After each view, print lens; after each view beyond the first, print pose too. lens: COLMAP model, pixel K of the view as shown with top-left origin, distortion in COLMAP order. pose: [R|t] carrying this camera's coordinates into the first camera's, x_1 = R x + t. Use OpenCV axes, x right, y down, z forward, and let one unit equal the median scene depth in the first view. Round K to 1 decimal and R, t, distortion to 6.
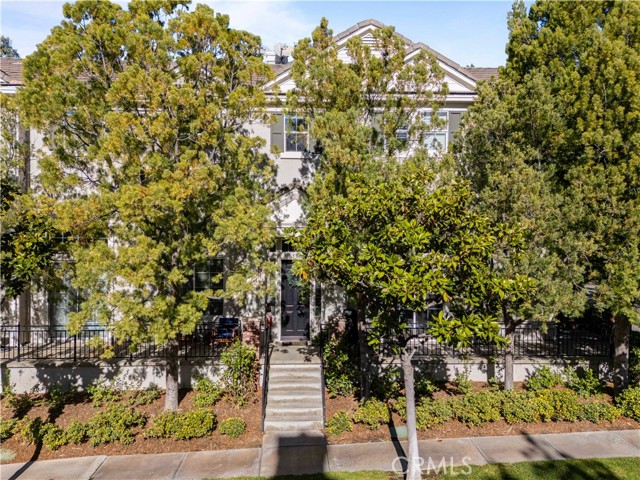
lens RADIAL K [[457.4, 0, 322.7], [0, 457.4, 241.0], [0, 0, 1]] dist [0.025914, -0.012409]
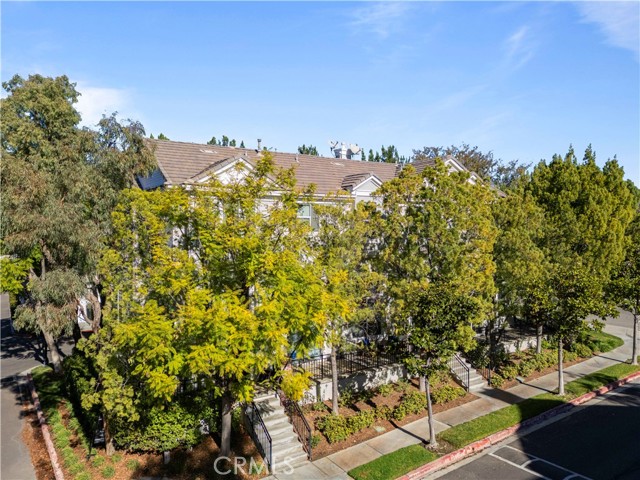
lens RADIAL K [[457.4, 0, 320.8], [0, 457.4, 236.7], [0, 0, 1]] dist [0.025914, -0.012409]
pose [[0.857473, -0.006281, 0.514491, -1.652834], [0.007107, 0.999975, 0.000363, -0.239537], [-0.514480, 0.003345, 0.857496, -0.334818]]
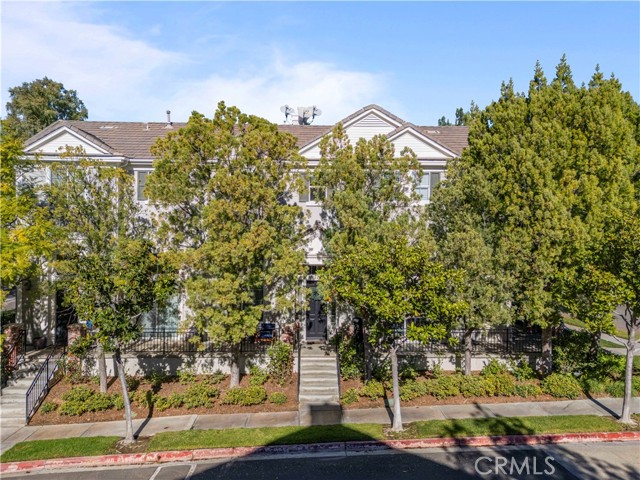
lens RADIAL K [[457.4, 0, 320.4], [0, 457.4, 240.9], [0, 0, 1]] dist [0.025914, -0.012409]
pose [[0.999818, 0.001793, -0.018983, -0.032356], [-0.001884, 0.999987, -0.004737, -0.094936], [0.018975, 0.004771, 0.999809, -0.476157]]
